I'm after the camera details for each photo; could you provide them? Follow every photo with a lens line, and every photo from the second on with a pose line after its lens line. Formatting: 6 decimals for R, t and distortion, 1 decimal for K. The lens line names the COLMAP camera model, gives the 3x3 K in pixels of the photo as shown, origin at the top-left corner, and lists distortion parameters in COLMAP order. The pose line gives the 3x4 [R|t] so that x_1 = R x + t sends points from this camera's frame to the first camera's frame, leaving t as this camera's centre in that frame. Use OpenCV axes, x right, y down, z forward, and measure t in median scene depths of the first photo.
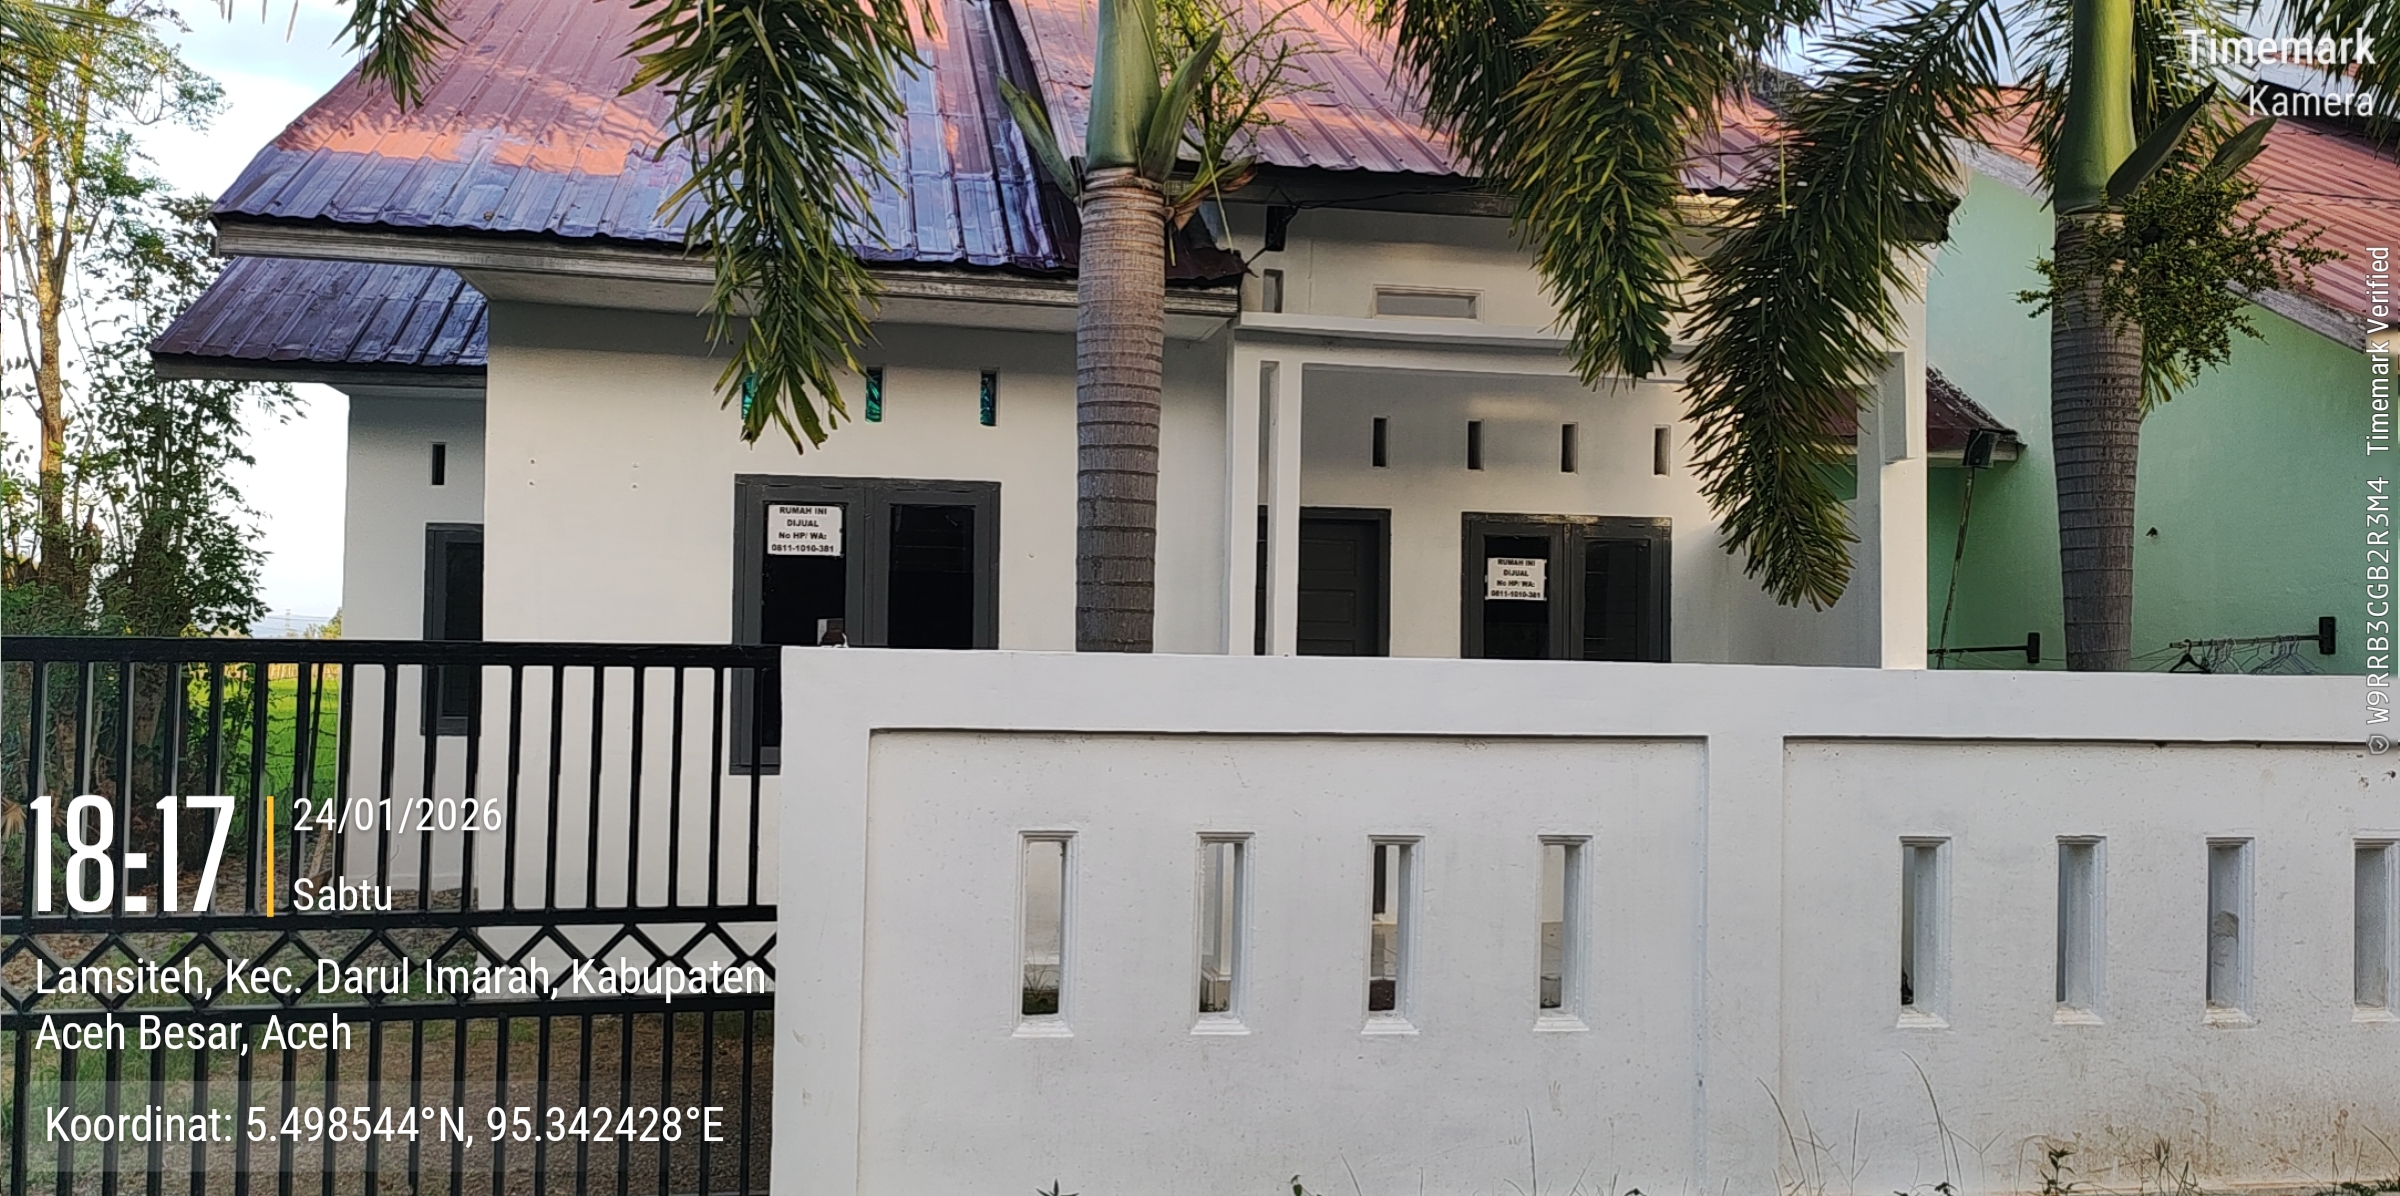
lens RADIAL K [[2016.7, 0, 1216.0], [0, 2016.7, 616.6], [0, 0, 1]] dist [0.051883, -0.065526]
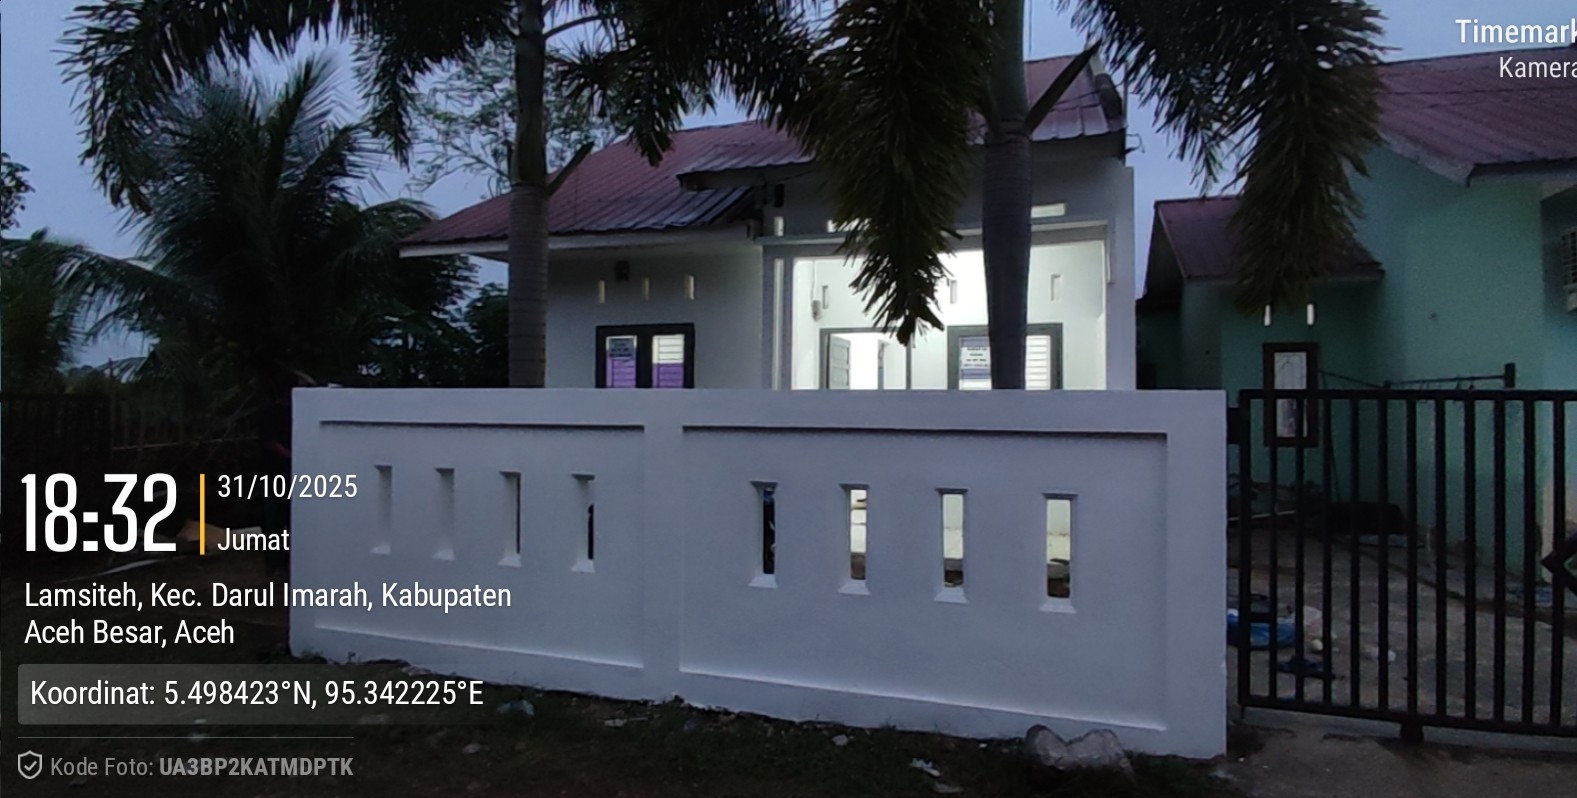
lens RADIAL K [[799.3, 0, 806.0], [0, 799.3, 401.0], [0, 0, 1]] dist [-0.003405, -0.000272]
pose [[0.873646, -0.013407, -0.486376, 0.458192], [0.016903, 0.999853, 0.002802, 0.022876], [0.486268, -0.010669, 0.873745, 0.270533]]
